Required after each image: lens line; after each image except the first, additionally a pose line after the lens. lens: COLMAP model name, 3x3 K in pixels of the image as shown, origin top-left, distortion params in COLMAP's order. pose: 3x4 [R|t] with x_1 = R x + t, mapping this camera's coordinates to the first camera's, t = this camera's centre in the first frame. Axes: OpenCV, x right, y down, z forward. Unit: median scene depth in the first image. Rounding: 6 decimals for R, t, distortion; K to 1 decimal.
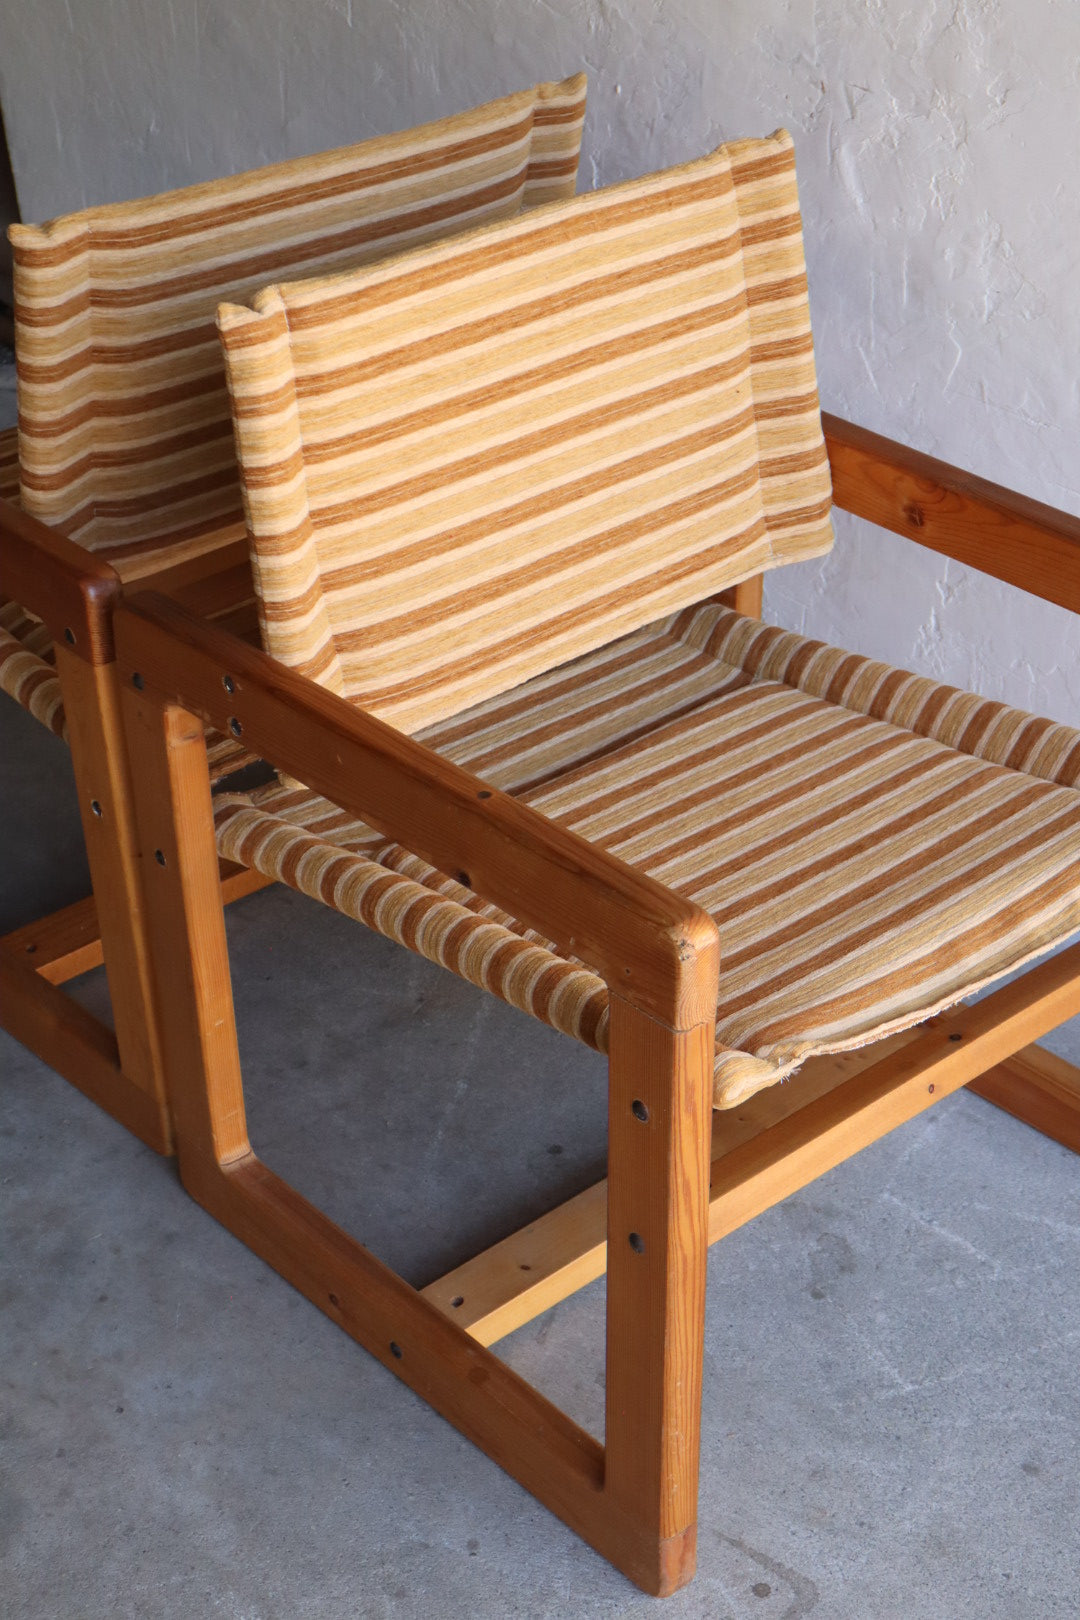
lens RADIAL K [[2555.4, 0, 549.6], [0, 2555.4, 819.1], [0, 0, 1]] dist [0.042121, 0.000000]
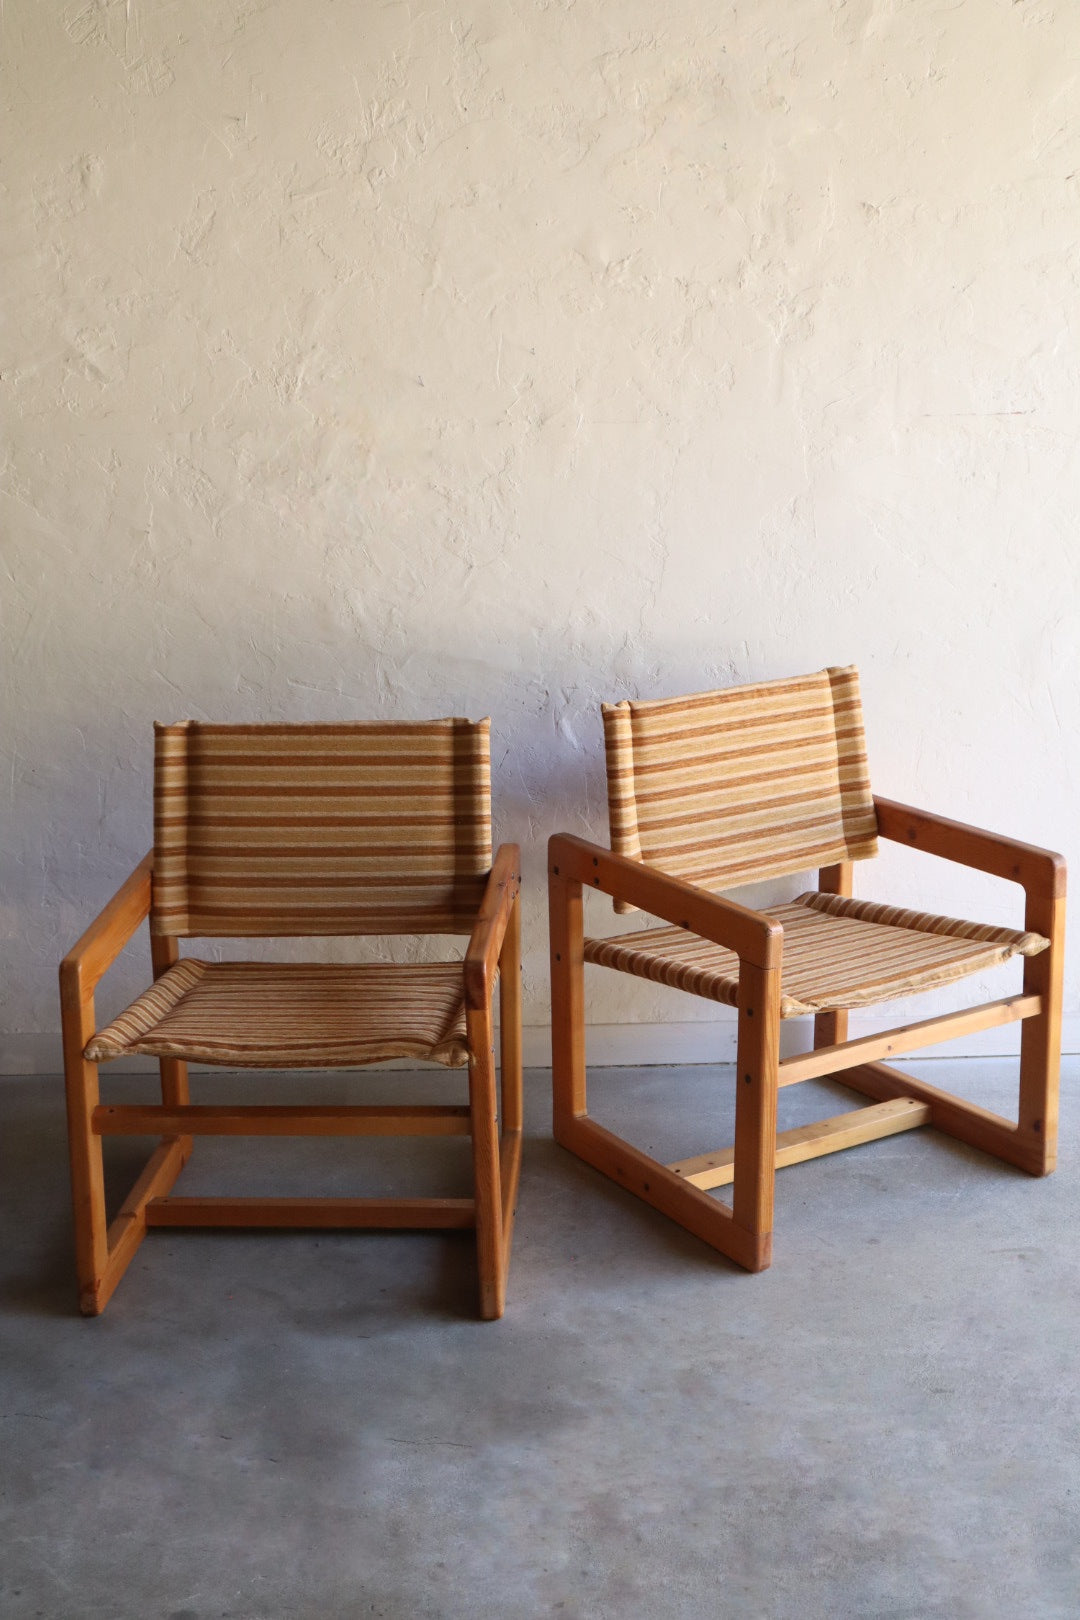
lens RADIAL K [[2155.7, 0, 538.9], [0, 2155.7, 830.6], [0, 0, 1]] dist [-0.005472, 0.000000]
pose [[0.672047, -0.203554, 0.711983, -1.243451], [0.409329, 0.903349, -0.128105, 0.030818], [-0.617092, 0.377527, 0.690413, -0.143572]]
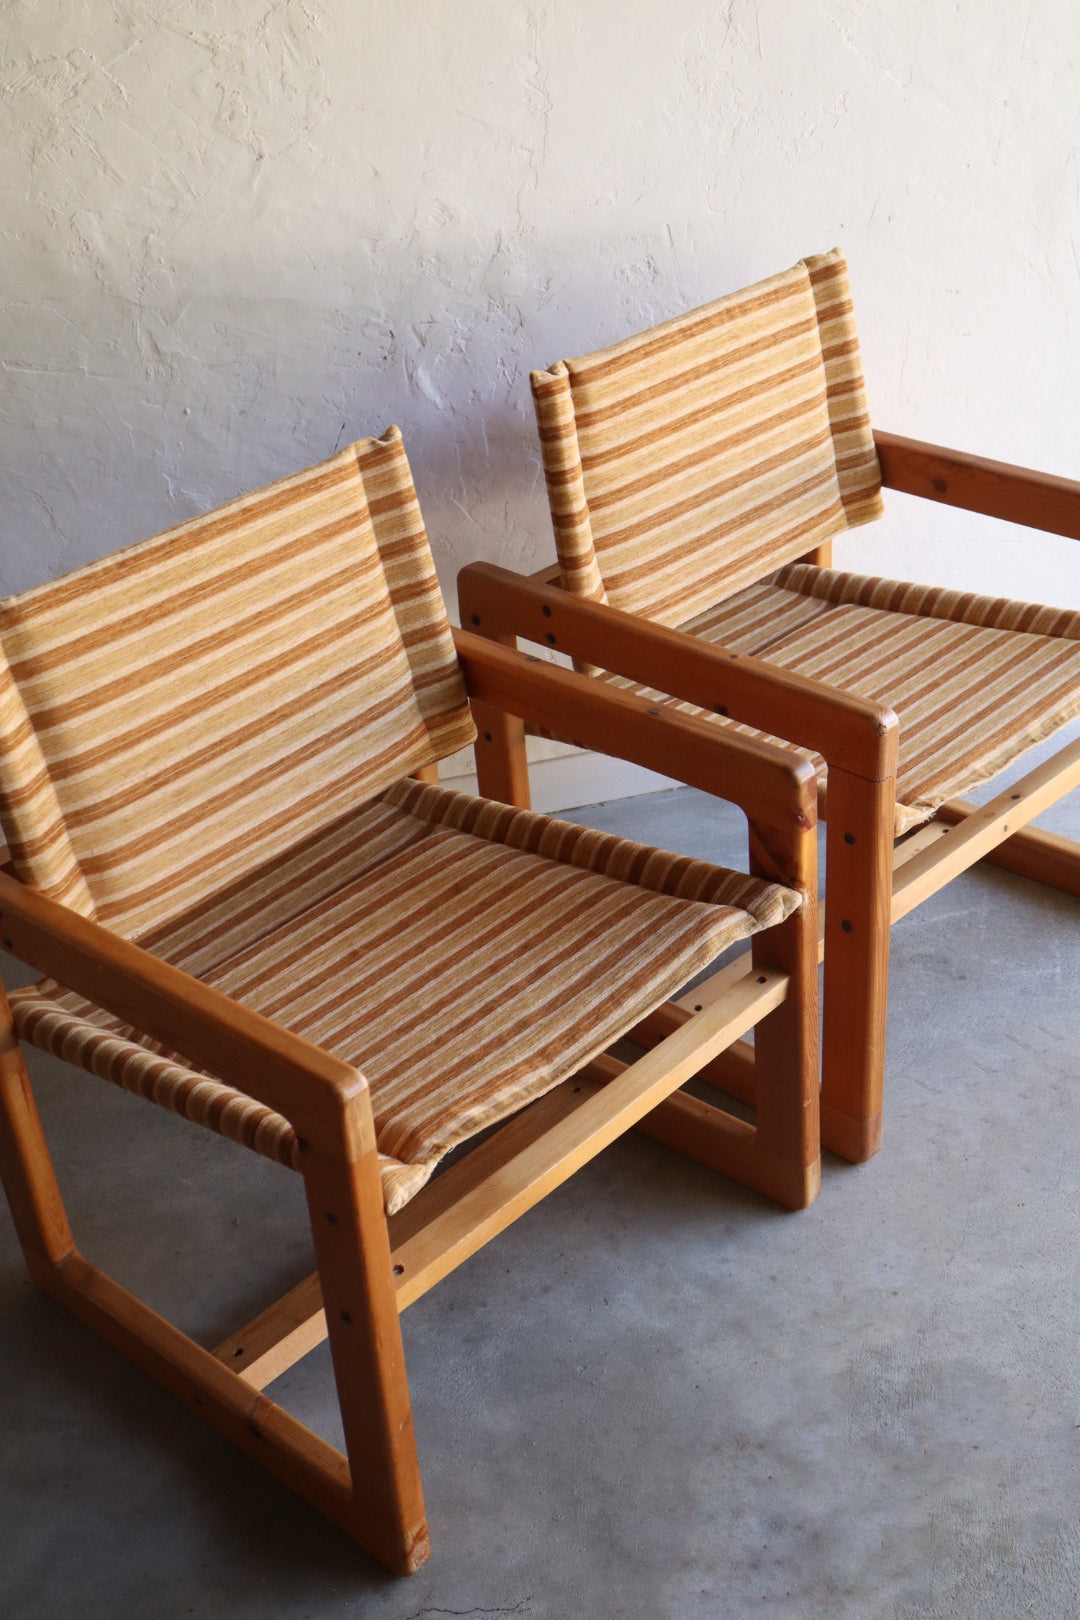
lens RADIAL K [[2039.2, 0, 558.4], [0, 2039.2, 824.0], [0, 0, 1]] dist [-0.002399, 0.000000]
pose [[0.473816, -0.484712, 0.735222, -0.863359], [0.525150, 0.825716, 0.205937, -0.271157], [-0.706905, 0.288526, 0.645785, 0.333648]]
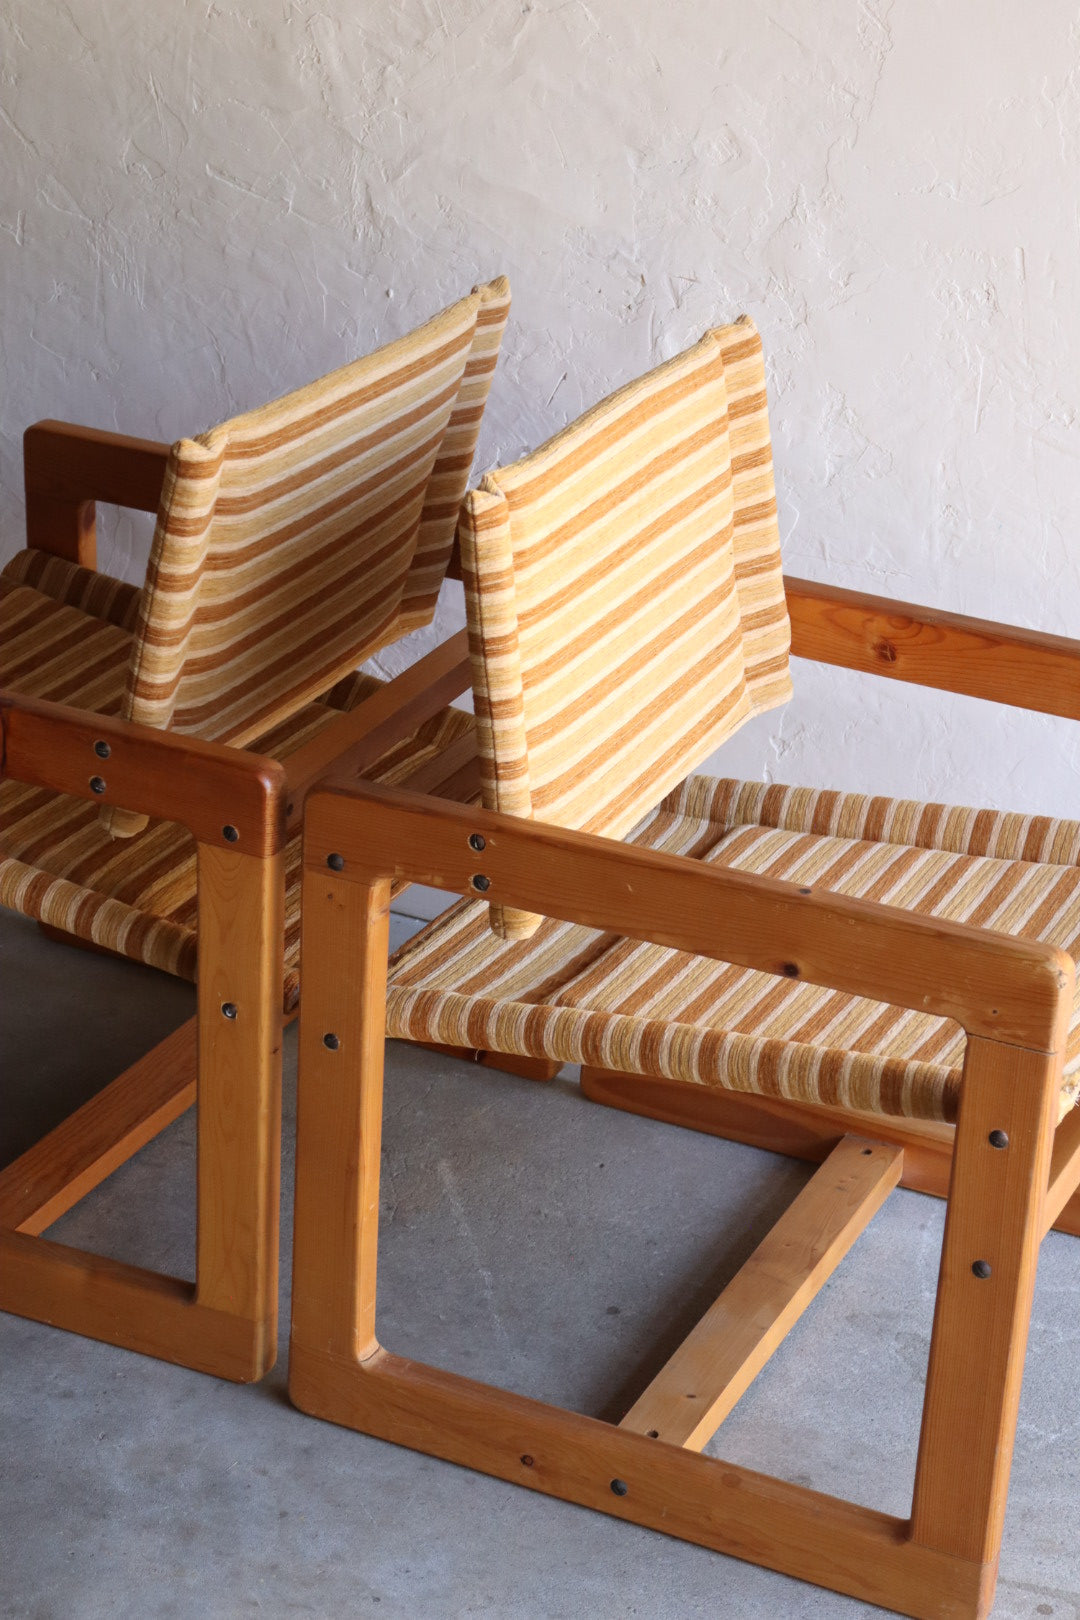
lens RADIAL K [[3398.2, 0, 535.3], [0, 3398.2, 824.0], [0, 0, 1]] dist [0.190978, 0.000000]
pose [[0.914386, -0.109295, 0.389810, -0.556449], [0.156857, 0.983304, -0.092244, 0.063176], [-0.373220, 0.145491, 0.916264, -0.262721]]
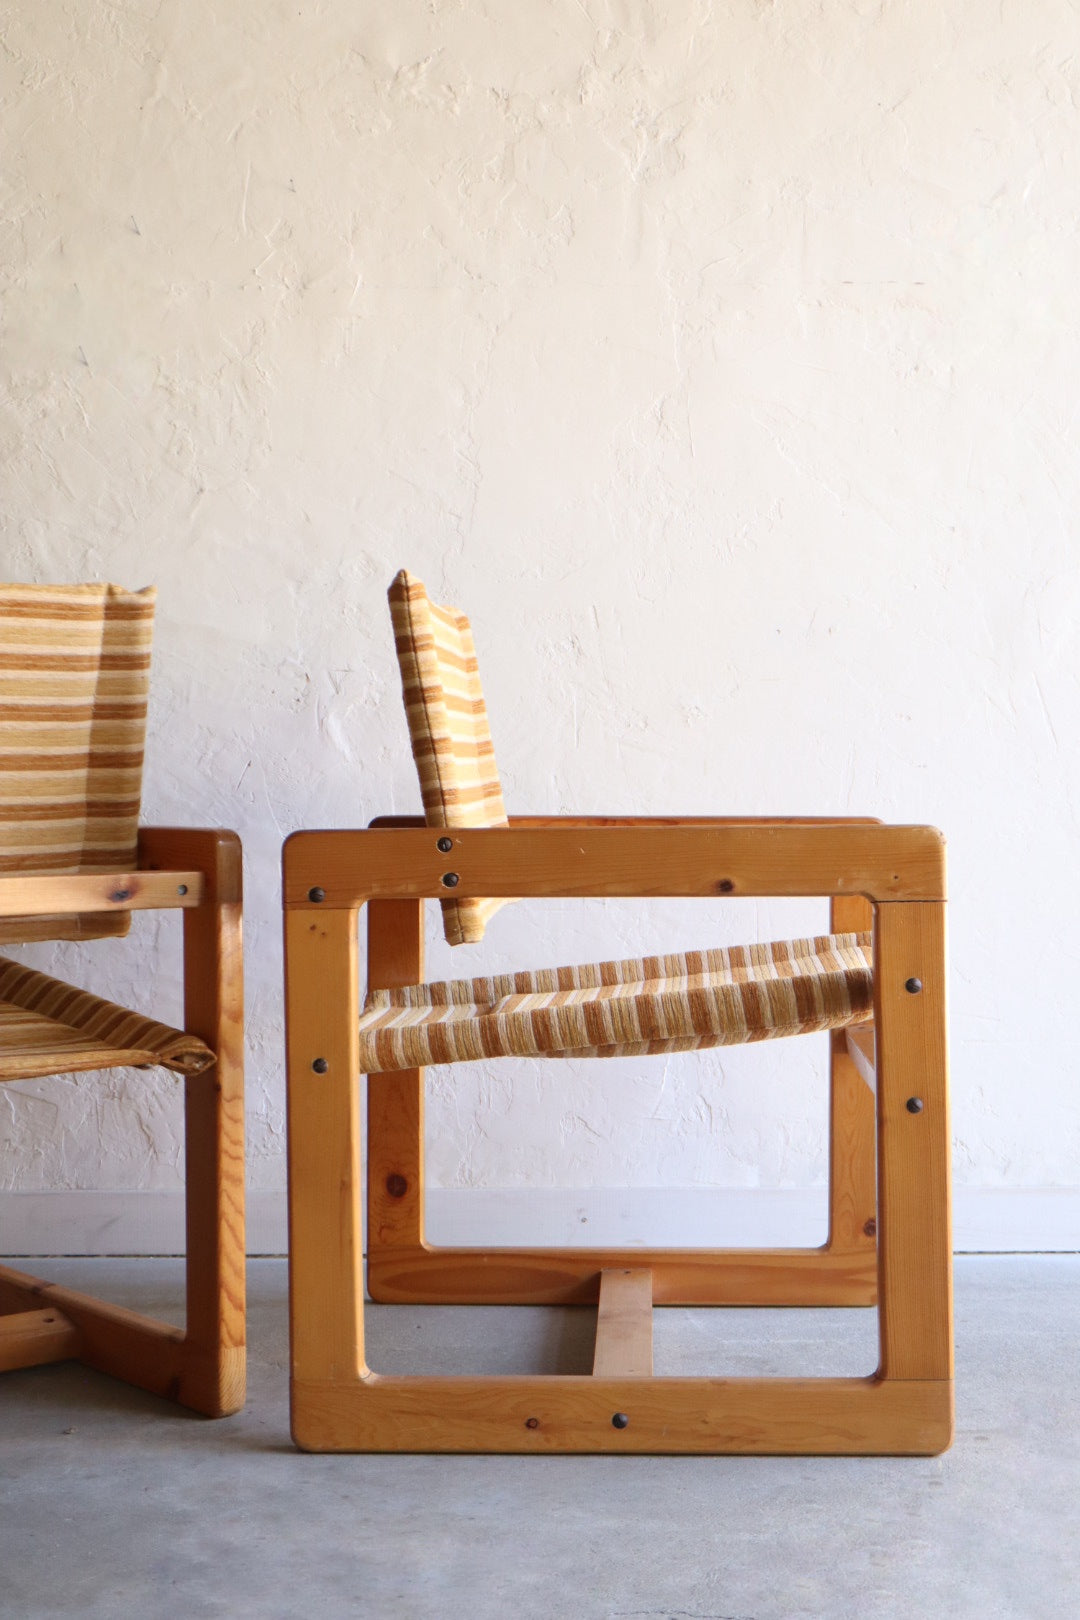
lens RADIAL K [[2369.1, 0, 551.8], [0, 2369.1, 838.2], [0, 0, 1]] dist [0.026925, 0.000000]
pose [[0.692140, -0.008785, 0.721710, -0.809002], [0.385457, 0.849890, -0.359319, 0.335949], [-0.610218, 0.526887, 0.591629, 0.218083]]
